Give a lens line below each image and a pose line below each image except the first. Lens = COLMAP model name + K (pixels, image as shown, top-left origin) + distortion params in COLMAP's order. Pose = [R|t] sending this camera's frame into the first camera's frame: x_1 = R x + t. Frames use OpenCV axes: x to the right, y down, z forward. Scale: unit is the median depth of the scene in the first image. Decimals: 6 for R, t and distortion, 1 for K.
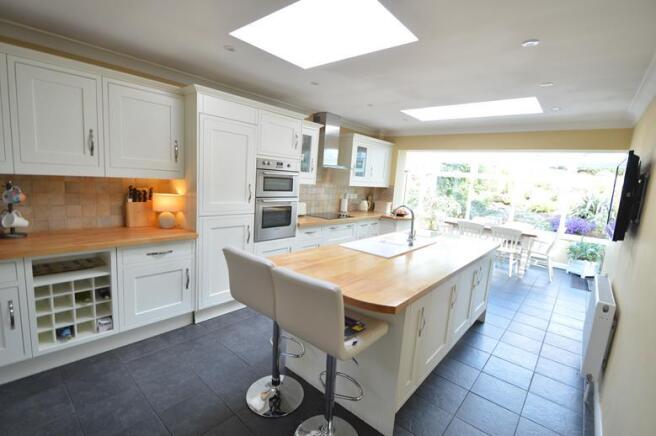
lens RADIAL K [[296.0, 0, 329.8], [0, 296.0, 219.8], [0, 0, 1]] dist [0.015345, -0.014392]
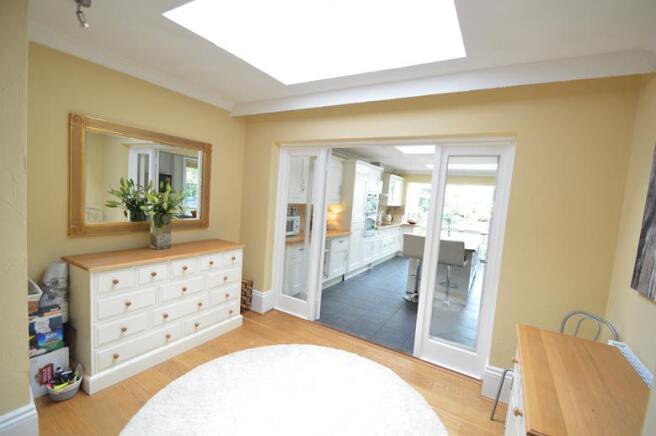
lens RADIAL K [[296.0, 0, 329.8], [0, 296.0, 219.8], [0, 0, 1]] dist [0.015345, -0.014392]
pose [[0.980915, -0.014252, 0.193916, -0.528925], [0.024272, 0.998484, -0.049393, 0.032198], [-0.192918, 0.053157, 0.979774, -0.490957]]
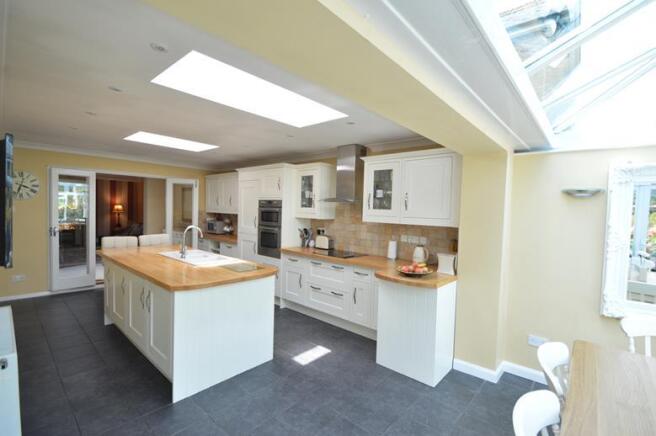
lens RADIAL K [[296.0, 0, 329.8], [0, 296.0, 219.8], [0, 0, 1]] dist [0.015345, -0.014392]
pose [[0.004602, -0.035707, -0.999352, 0.834348], [-0.177486, 0.983466, -0.035956, -0.071740], [0.984113, 0.177536, -0.001812, 0.877949]]
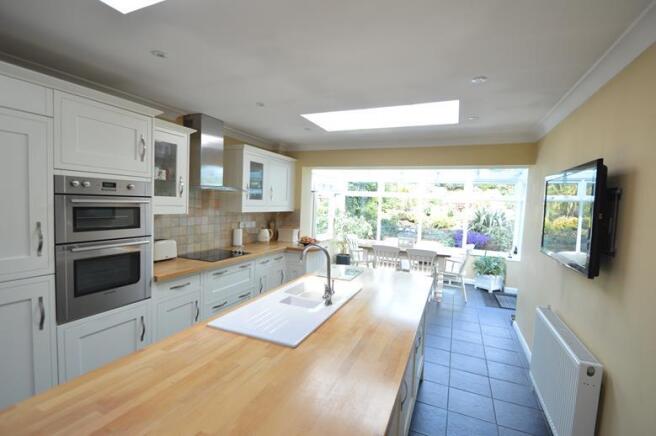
lens RADIAL K [[296.0, 0, 329.8], [0, 296.0, 219.8], [0, 0, 1]] dist [0.015345, -0.014392]
pose [[0.952957, -0.051837, 0.298641, 0.050173], [0.071980, 0.995785, -0.056841, -0.034456], [-0.294436, 0.075663, 0.952671, 0.199991]]
